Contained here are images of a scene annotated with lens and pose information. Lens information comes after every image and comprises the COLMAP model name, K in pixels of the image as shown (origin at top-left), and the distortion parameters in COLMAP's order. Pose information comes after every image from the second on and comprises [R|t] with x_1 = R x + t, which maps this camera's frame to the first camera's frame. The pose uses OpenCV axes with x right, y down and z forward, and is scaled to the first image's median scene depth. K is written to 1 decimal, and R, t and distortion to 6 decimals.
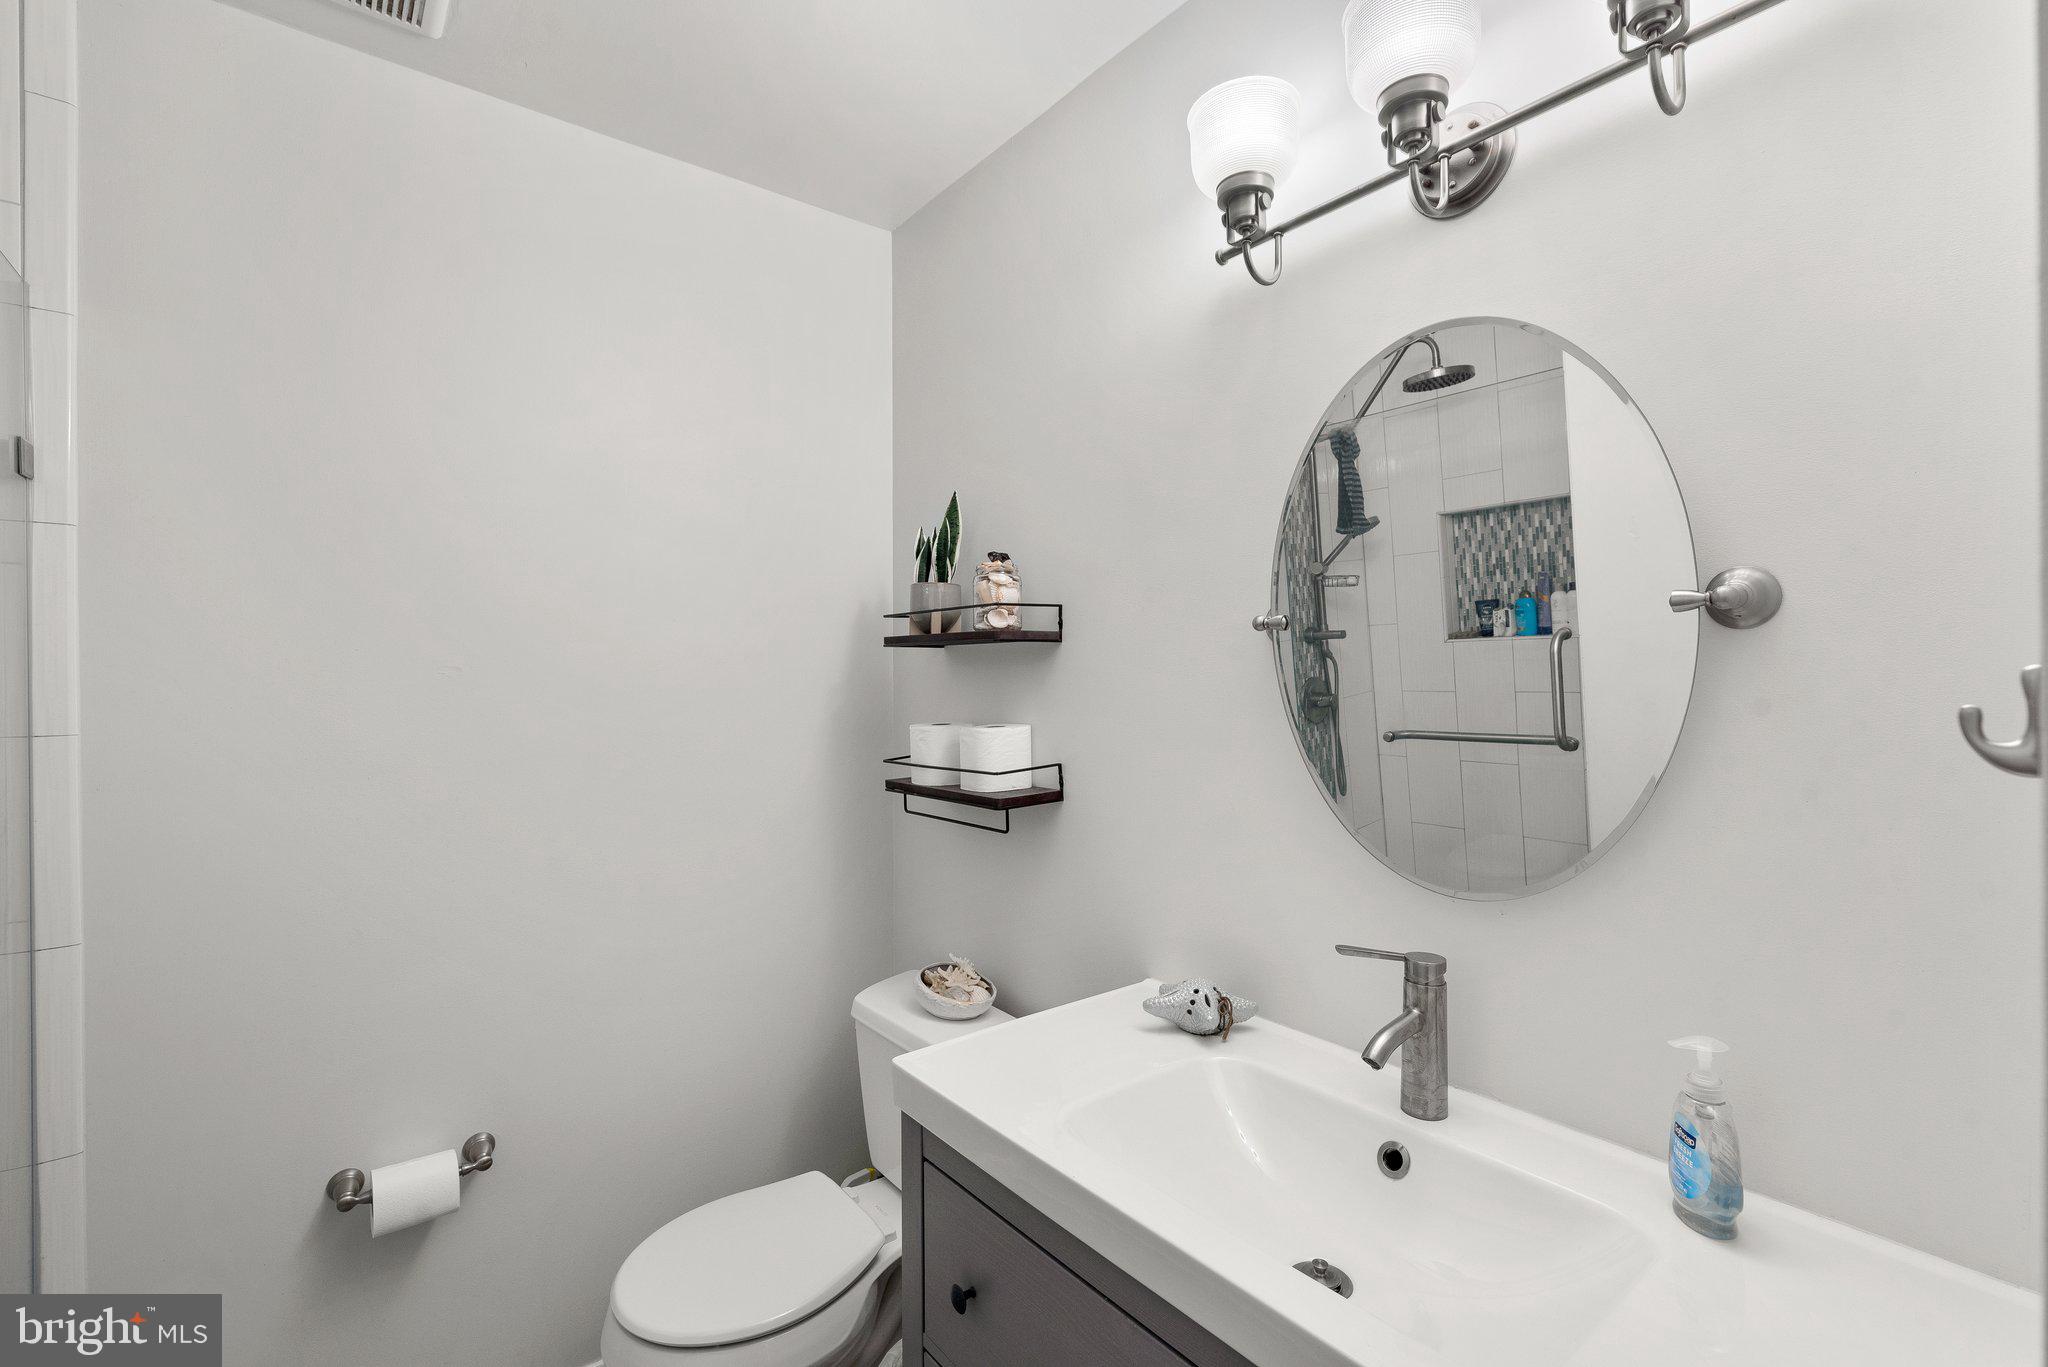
lens RADIAL K [[911.9, 0, 1012.7], [0, 911.9, 687.1], [0, 0, 1]] dist [0.003225, -0.002084]
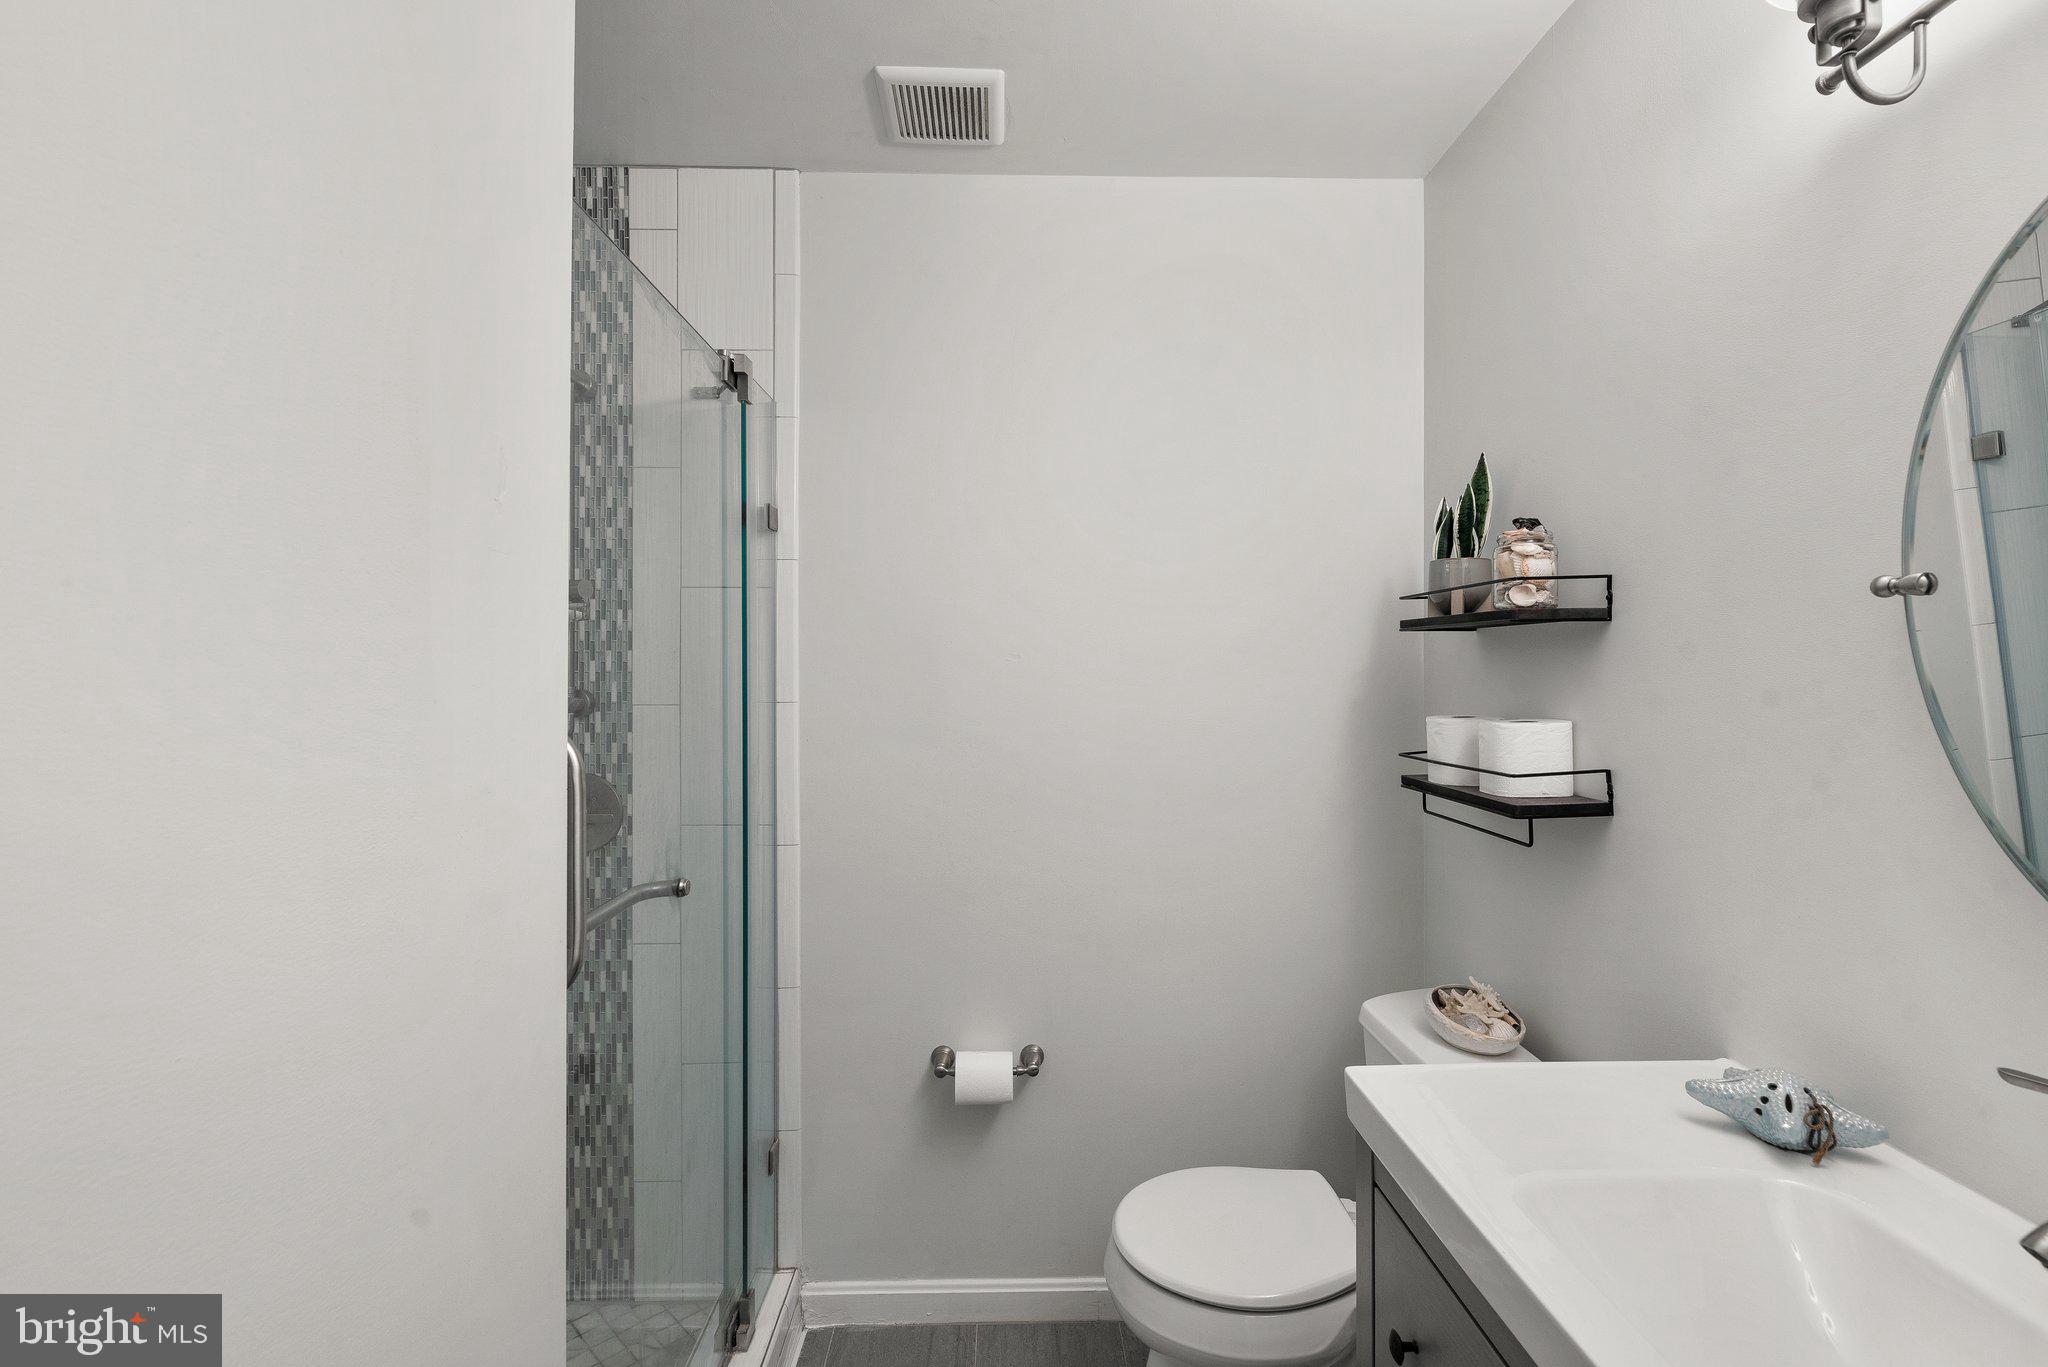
lens RADIAL K [[911.9, 0, 1010.8], [0, 911.9, 673.4], [0, 0, 1]] dist [0.003225, -0.002084]
pose [[0.800277, 0.007189, -0.599588, 0.112913], [-0.008822, 0.999961, 0.000214, 0.002185], [0.599566, 0.005118, 0.800309, 0.025466]]
